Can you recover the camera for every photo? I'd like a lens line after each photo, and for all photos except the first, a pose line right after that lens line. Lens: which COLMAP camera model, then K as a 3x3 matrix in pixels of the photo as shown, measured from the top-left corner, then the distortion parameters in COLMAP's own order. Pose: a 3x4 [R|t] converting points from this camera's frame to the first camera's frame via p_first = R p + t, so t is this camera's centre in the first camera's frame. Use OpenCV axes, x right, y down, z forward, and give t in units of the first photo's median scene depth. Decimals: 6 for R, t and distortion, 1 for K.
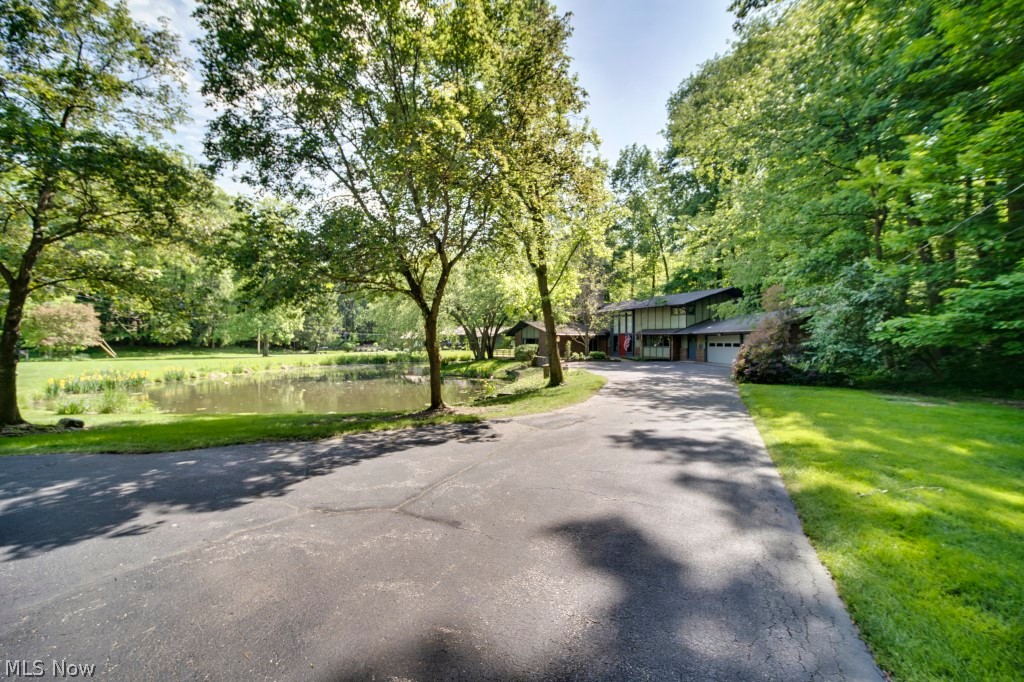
lens RADIAL K [[407.4, 0, 512.0], [0, 407.4, 341.0], [0, 0, 1]] dist [-0.000042, -0.000283]
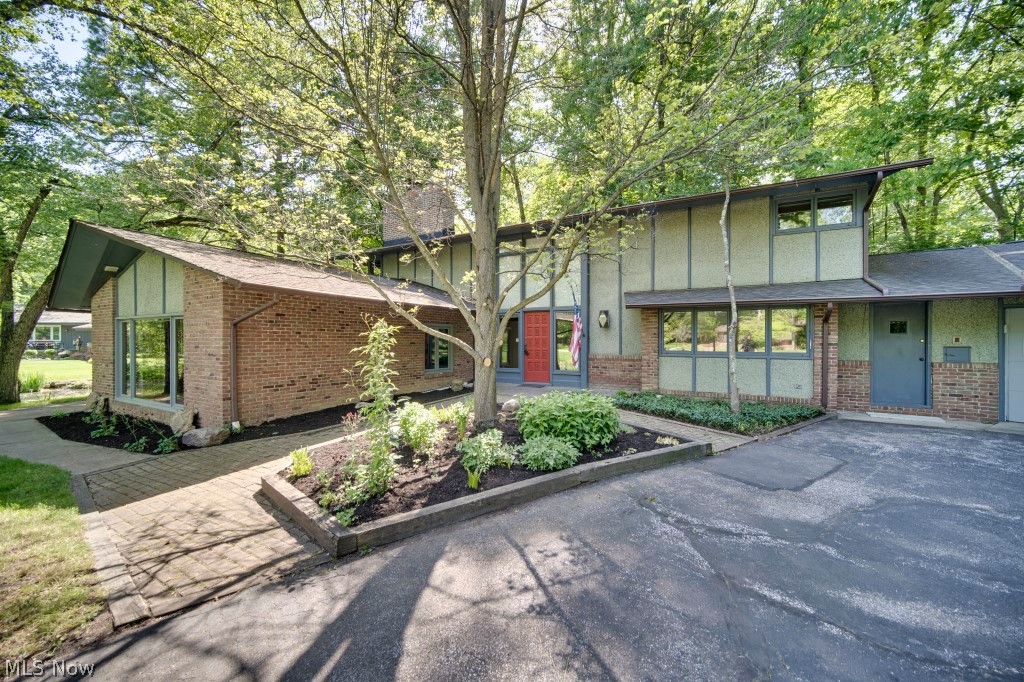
lens RADIAL K [[407.4, 0, 512.0], [0, 407.4, 341.0], [0, 0, 1]] dist [-0.000042, -0.000283]
pose [[0.847049, -0.001094, 0.531513, 0.105526], [-0.000418, 0.999996, 0.002724, 0.005431], [-0.531514, -0.002529, 0.847045, 0.841324]]
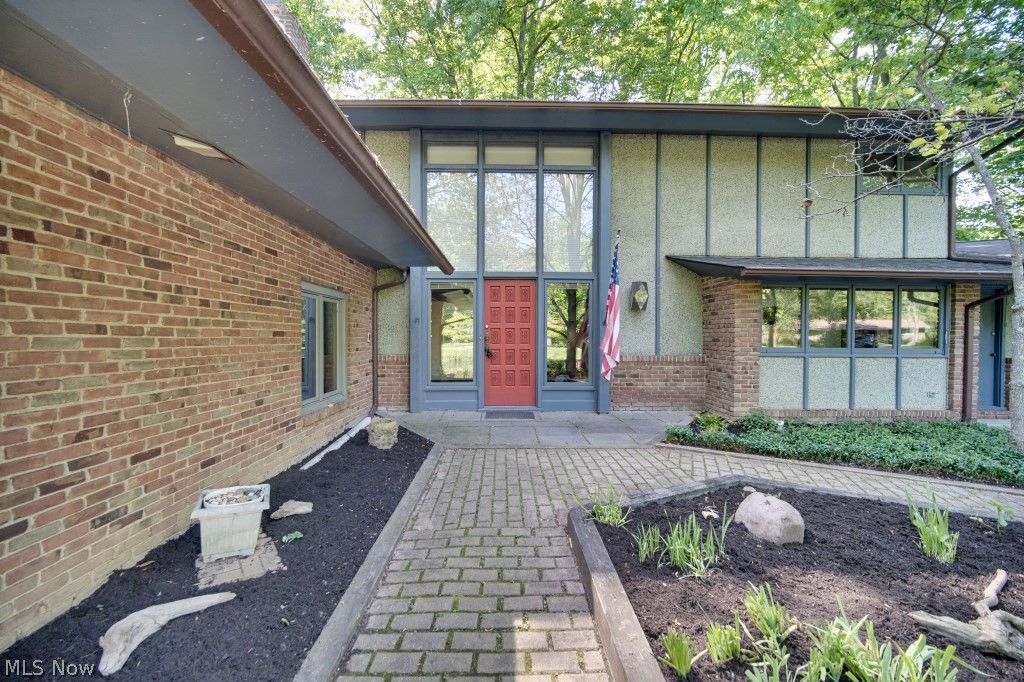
lens RADIAL K [[407.4, 0, 512.0], [0, 407.4, 341.0], [0, 0, 1]] dist [-0.000042, -0.000283]
pose [[0.436456, -0.009991, 0.899670, 0.134636], [-0.004716, 0.999899, 0.013392, 0.007857], [-0.899713, -0.010087, 0.436365, 1.032651]]
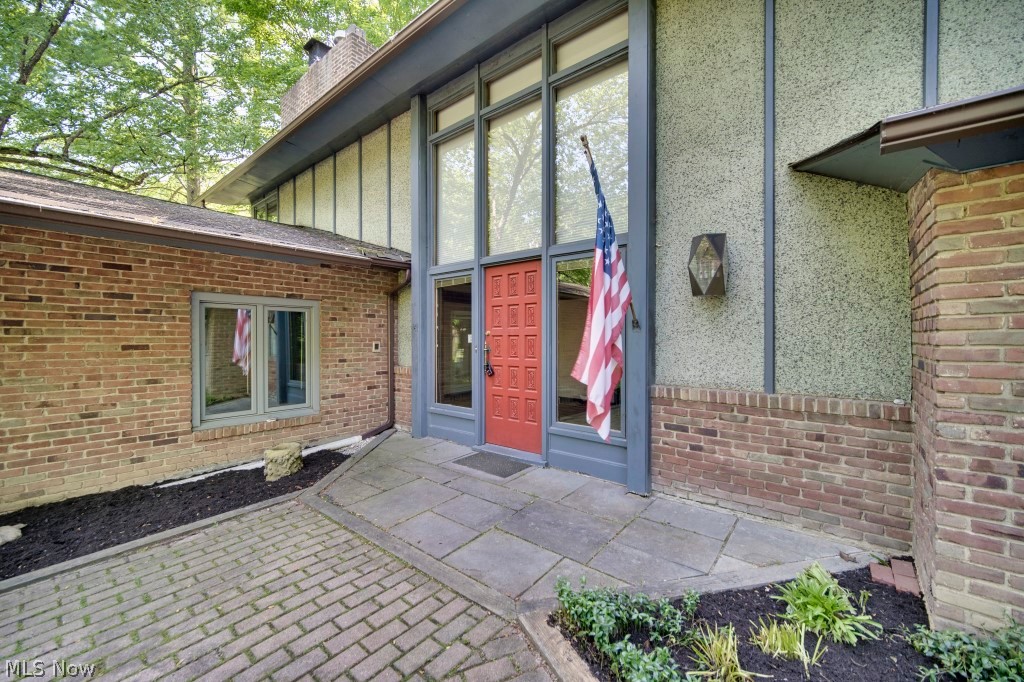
lens RADIAL K [[407.4, 0, 512.0], [0, 407.4, 341.0], [0, 0, 1]] dist [-0.000042, -0.000283]
pose [[0.921038, -0.005212, 0.389438, 0.252044], [0.001118, 0.999942, 0.010738, 0.005009], [-0.389471, -0.009455, 0.920990, 0.997555]]
